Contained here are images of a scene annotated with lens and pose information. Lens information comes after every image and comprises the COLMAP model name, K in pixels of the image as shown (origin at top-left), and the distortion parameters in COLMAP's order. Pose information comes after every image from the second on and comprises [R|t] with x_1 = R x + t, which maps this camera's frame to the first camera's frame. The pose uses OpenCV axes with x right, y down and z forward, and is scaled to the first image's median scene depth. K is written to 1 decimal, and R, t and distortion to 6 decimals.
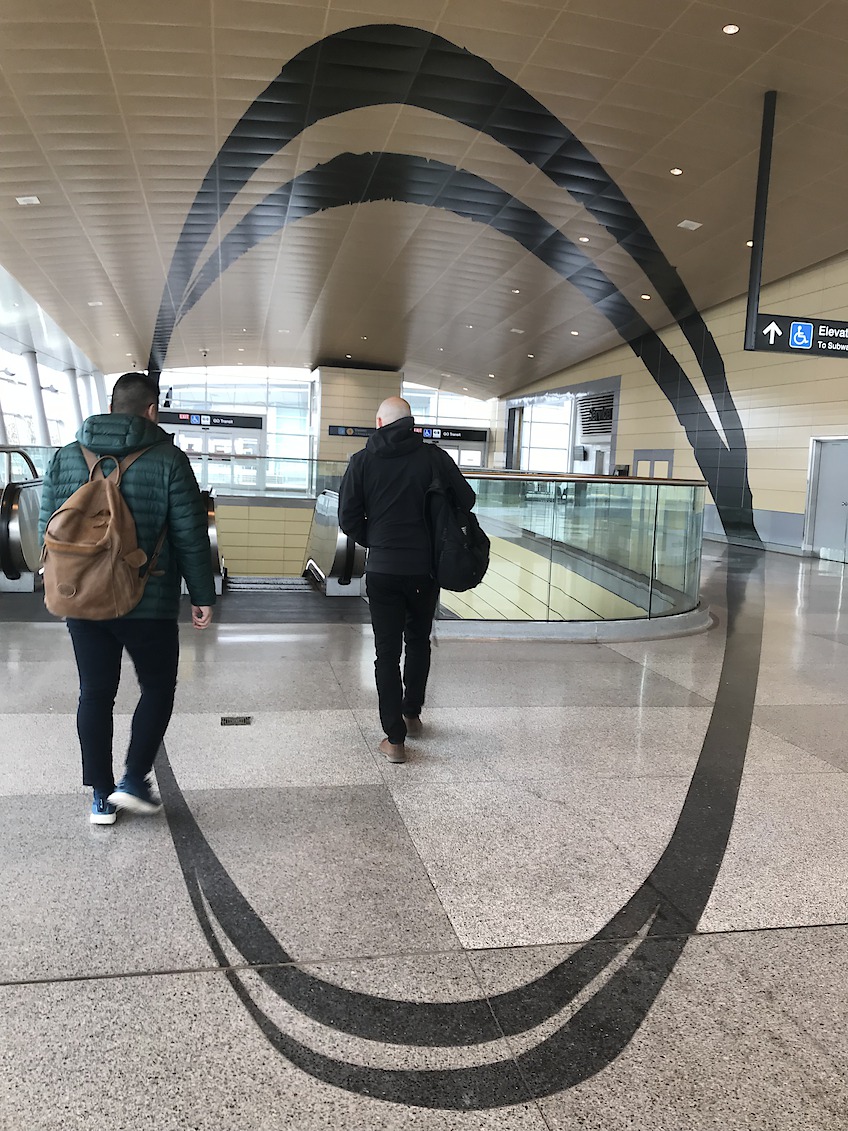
lens RADIAL K [[912.4, 0, 423.7], [0, 912.4, 565.8], [0, 0, 1]] dist [0.050639, -0.057846]
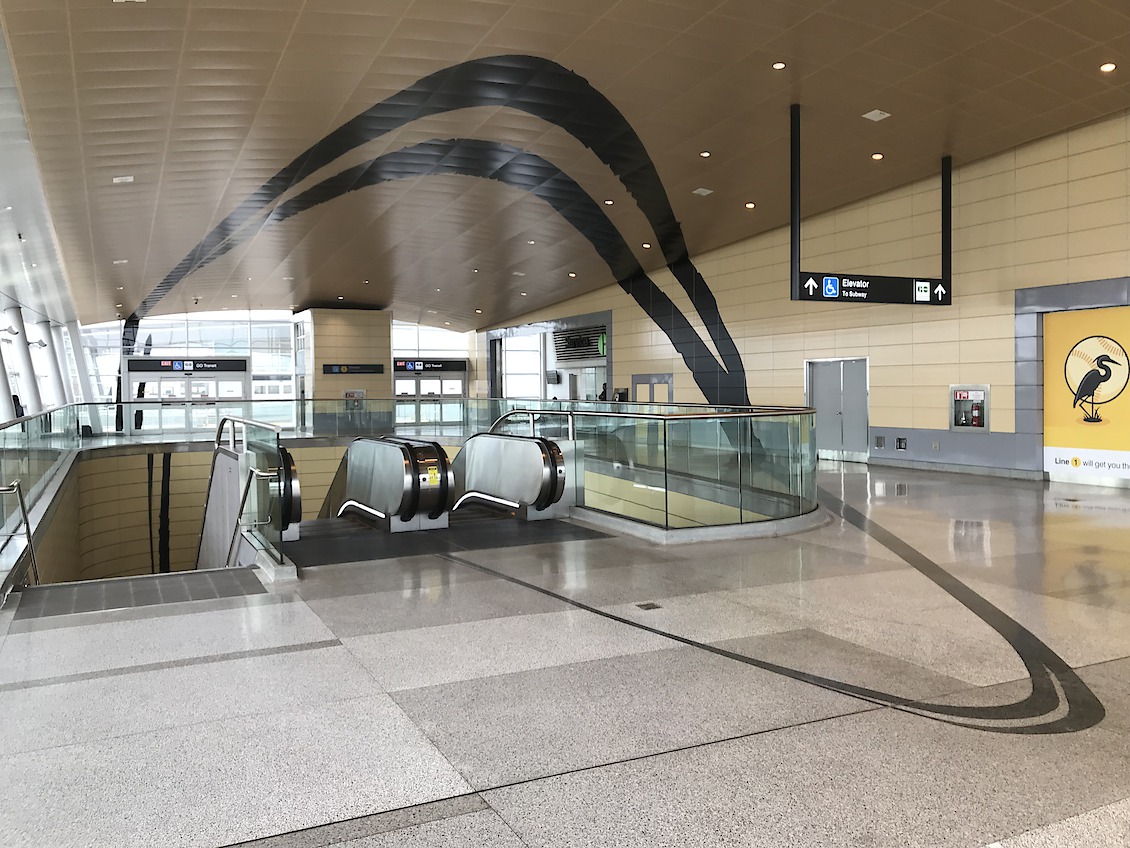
lens RADIAL K [[927.5, 0, 527.8], [0, 927.5, 426.2], [0, 0, 1]] dist [0.044618, -0.055548]
pose [[0.974230, -0.067784, 0.215132, -0.292246], [0.081808, 0.995019, -0.056959, -0.017634], [-0.210199, 0.073091, 0.974923, -0.164207]]
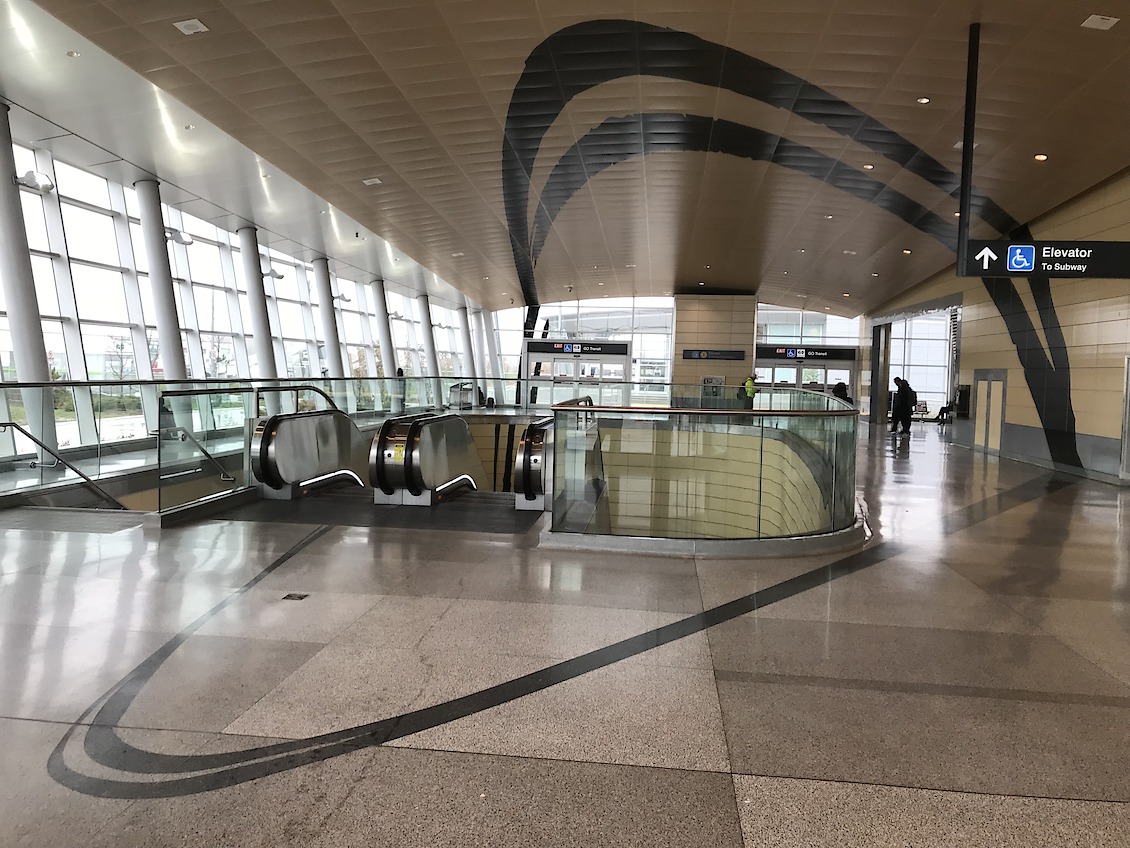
lens RADIAL K [[911.6, 0, 552.7], [0, 911.6, 433.9], [0, 0, 1]] dist [0.050639, -0.057846]
pose [[0.944479, 0.002876, -0.328558, 0.259946], [-0.020734, 0.998490, -0.050862, -0.004598], [0.327916, 0.054851, 0.943113, -0.072744]]
